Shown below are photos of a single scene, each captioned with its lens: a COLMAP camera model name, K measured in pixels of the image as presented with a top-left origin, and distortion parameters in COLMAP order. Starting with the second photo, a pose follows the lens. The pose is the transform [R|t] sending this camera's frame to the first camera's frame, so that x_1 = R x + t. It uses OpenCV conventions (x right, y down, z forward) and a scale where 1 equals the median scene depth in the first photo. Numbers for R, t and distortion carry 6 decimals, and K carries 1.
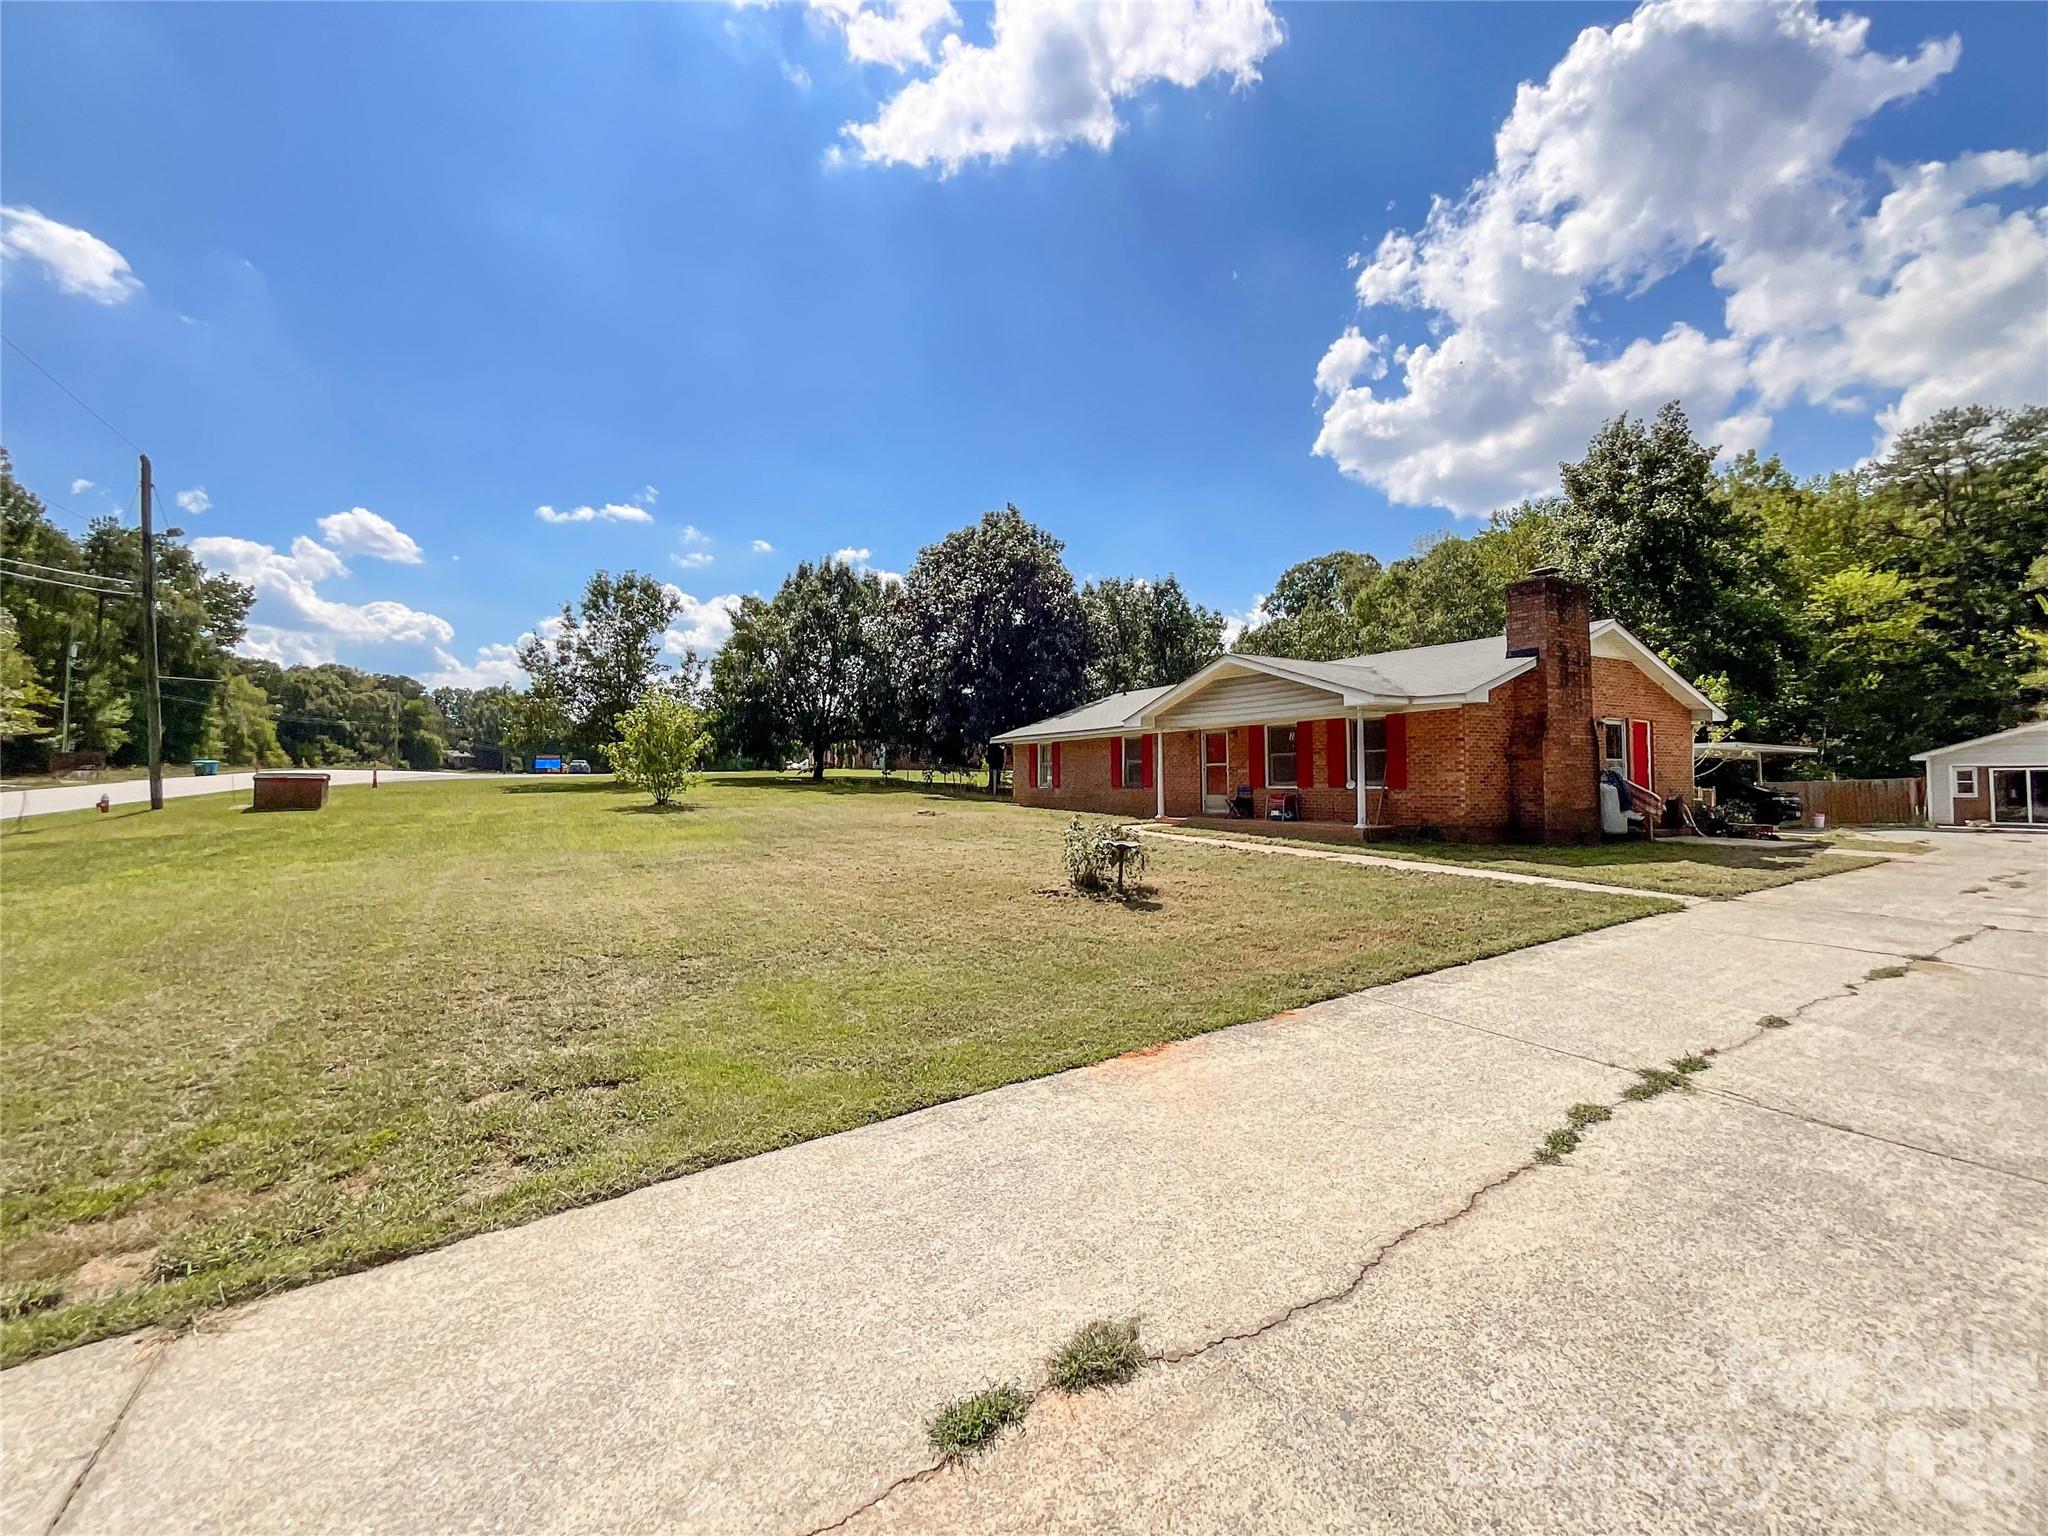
lens RADIAL K [[882.4, 0, 1020.0], [0, 882.4, 771.3], [0, 0, 1]] dist [-0.009589, -0.000319]
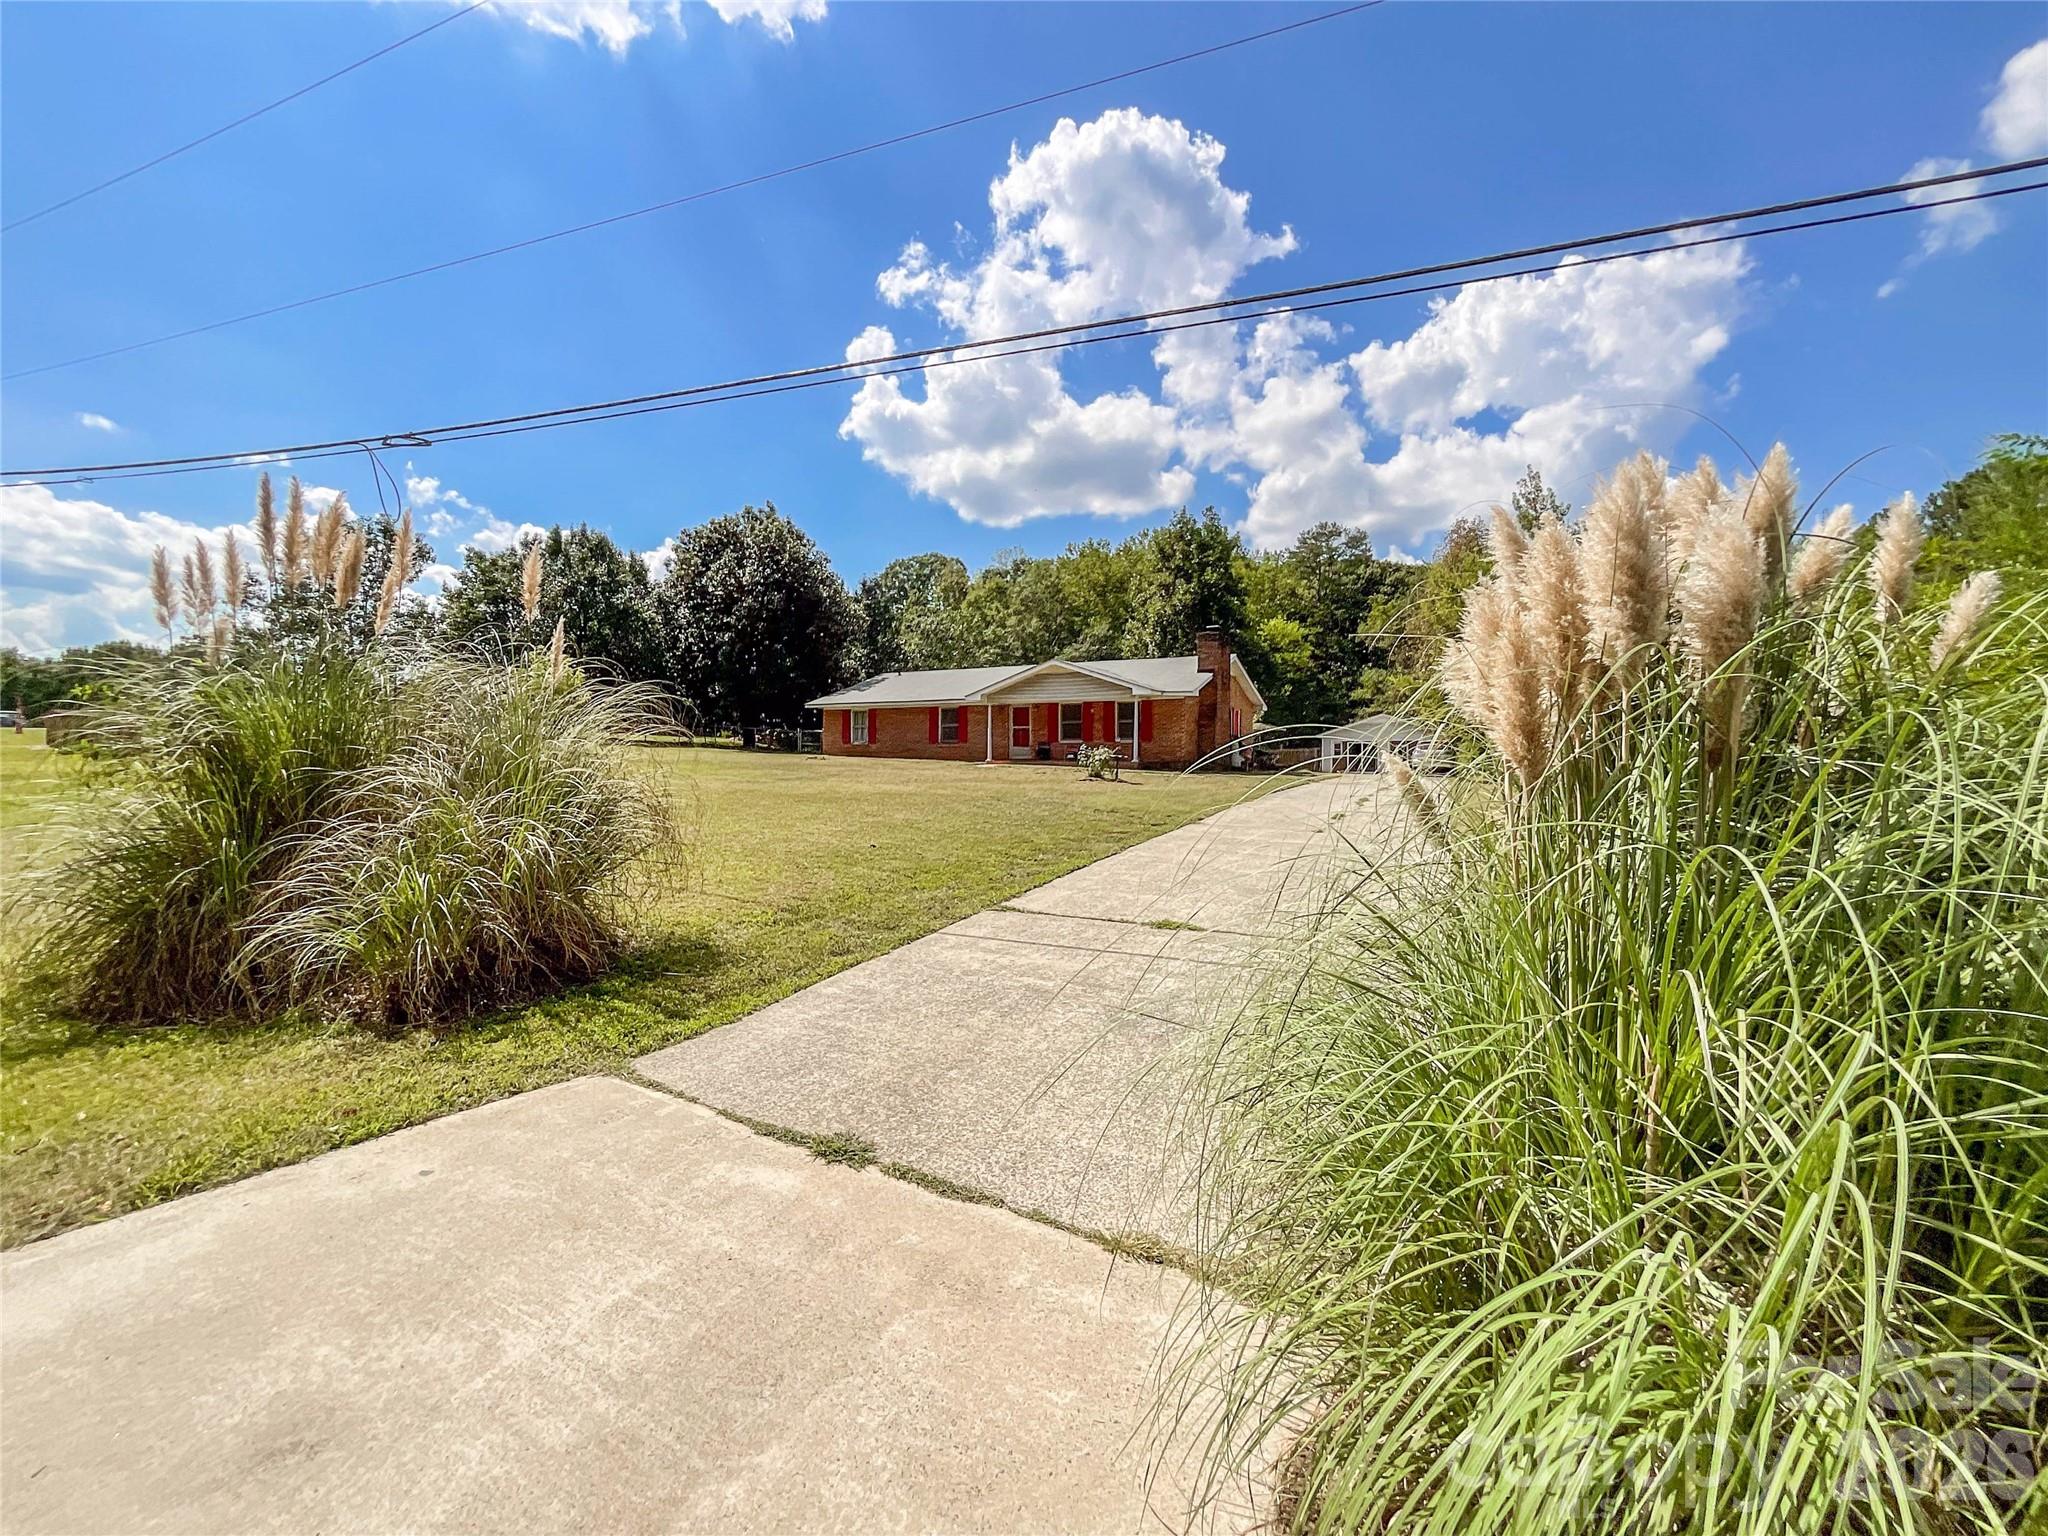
lens RADIAL K [[882.4, 0, 1029.9], [0, 882.4, 762.2], [0, 0, 1]] dist [-0.009589, -0.000319]
pose [[0.860247, 0.006336, 0.509838, -0.395969], [-0.015905, 0.999770, 0.014413, 0.022257], [-0.509629, -0.020508, 0.860150, -0.238238]]
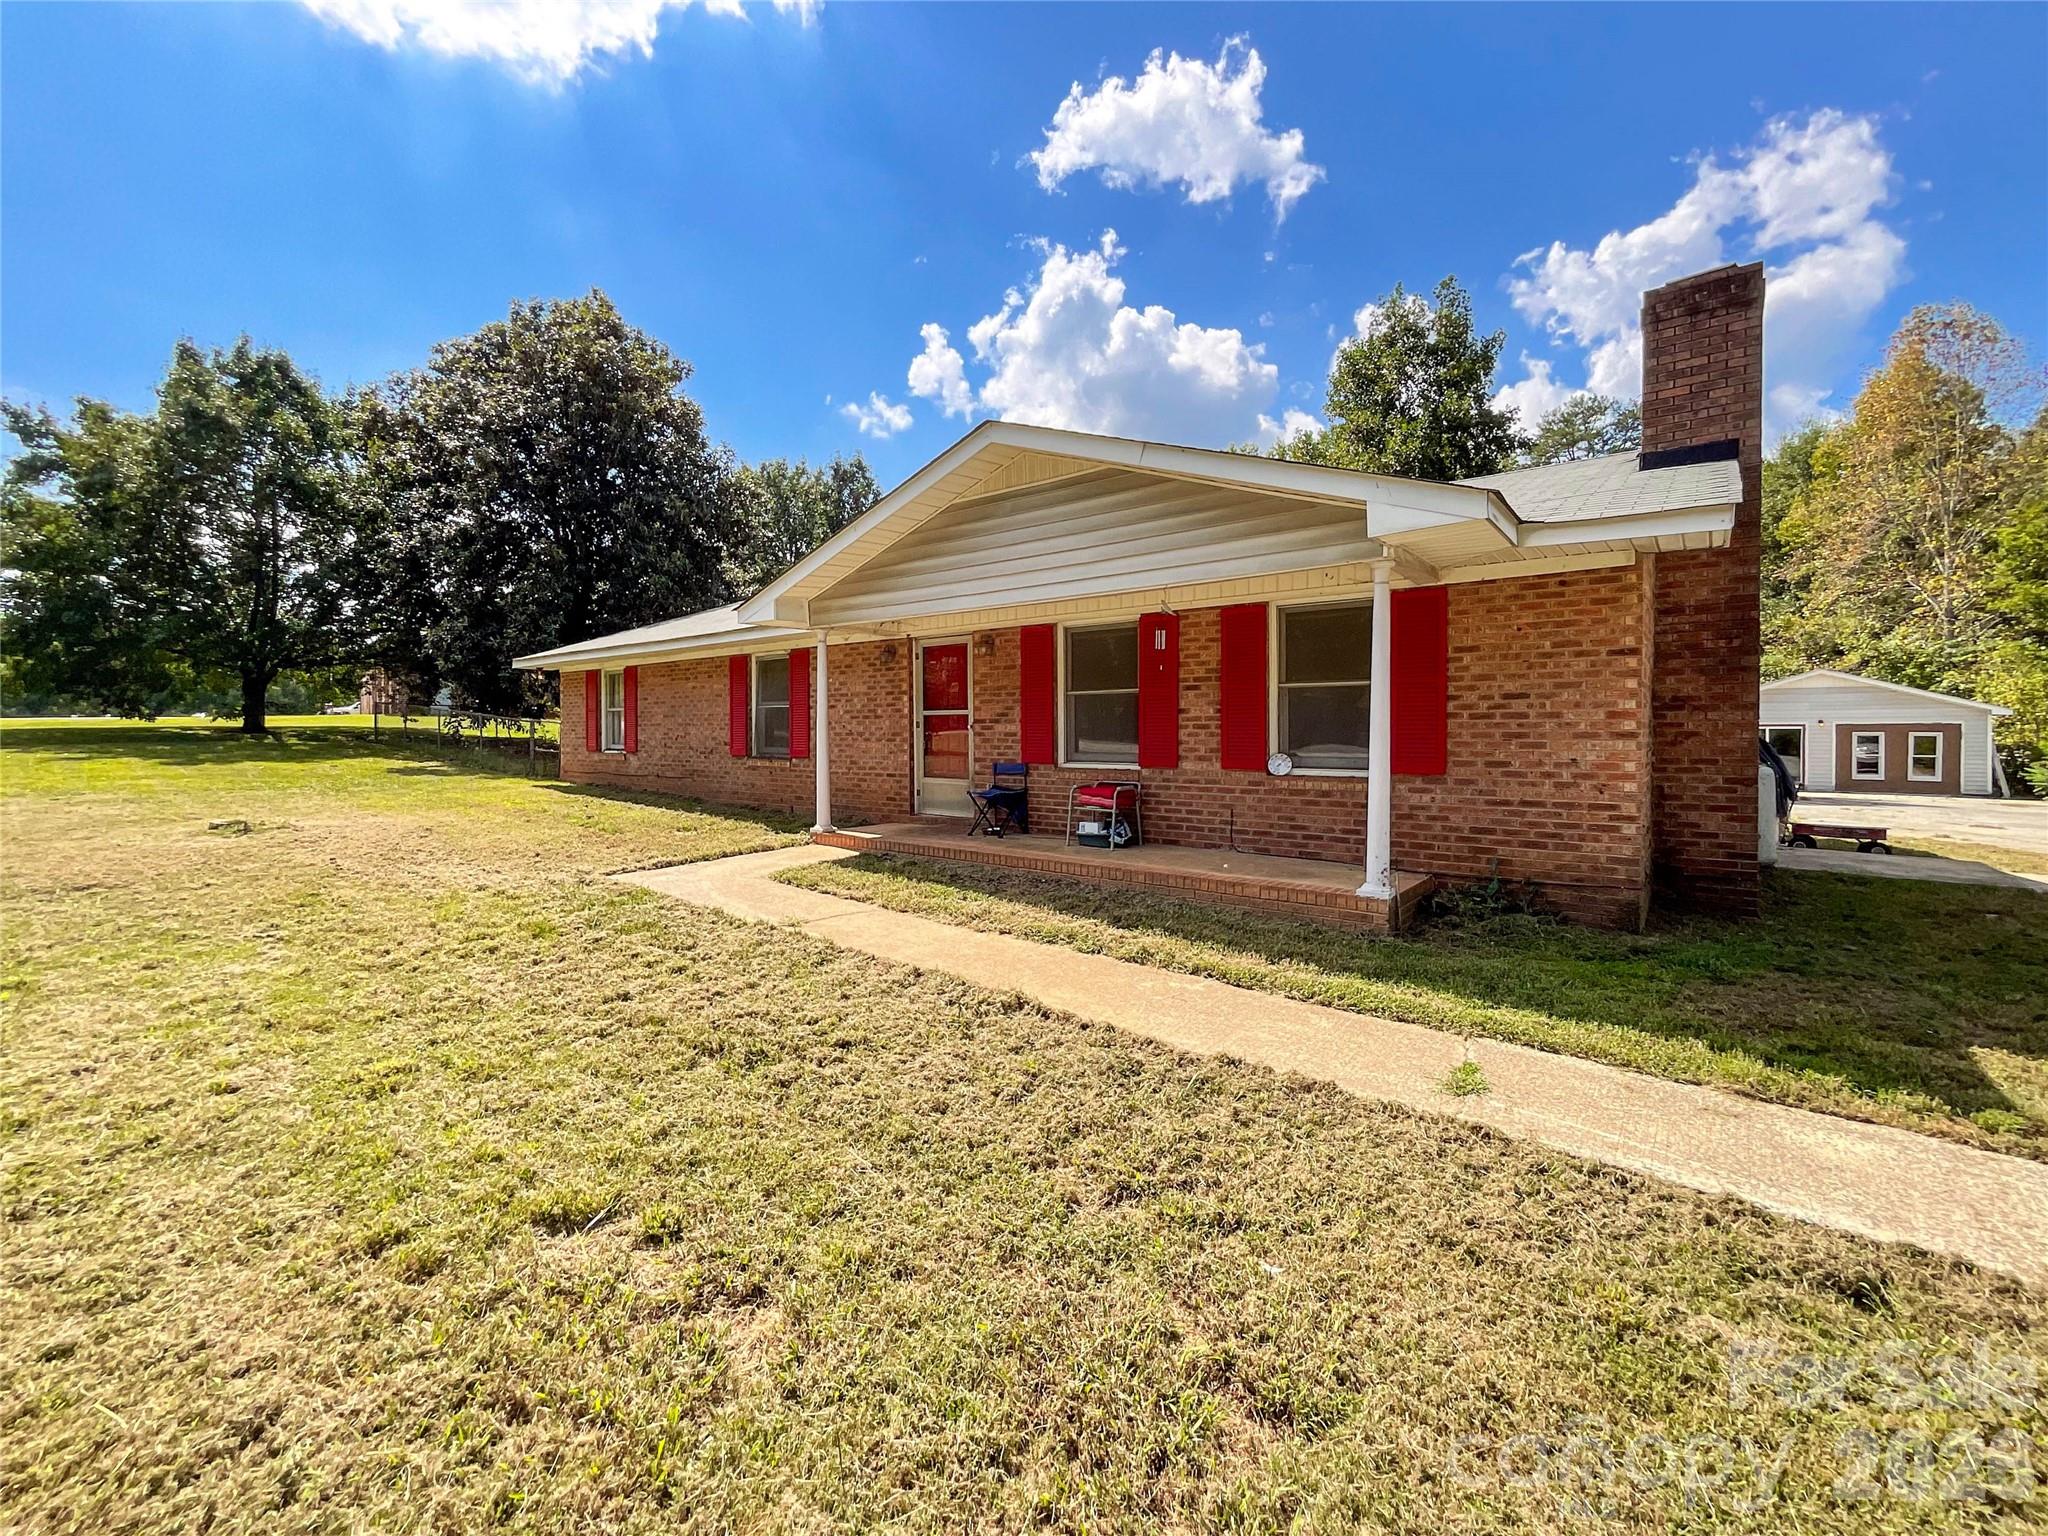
lens RADIAL K [[846.8, 0, 1025.0], [0, 846.8, 758.2], [0, 0, 1]] dist [-0.017949, 0.000012]
pose [[0.935595, -0.007412, 0.352997, 0.075675], [-0.008909, 0.998966, 0.044591, -0.002837], [-0.352962, -0.044864, 0.934561, 0.411687]]
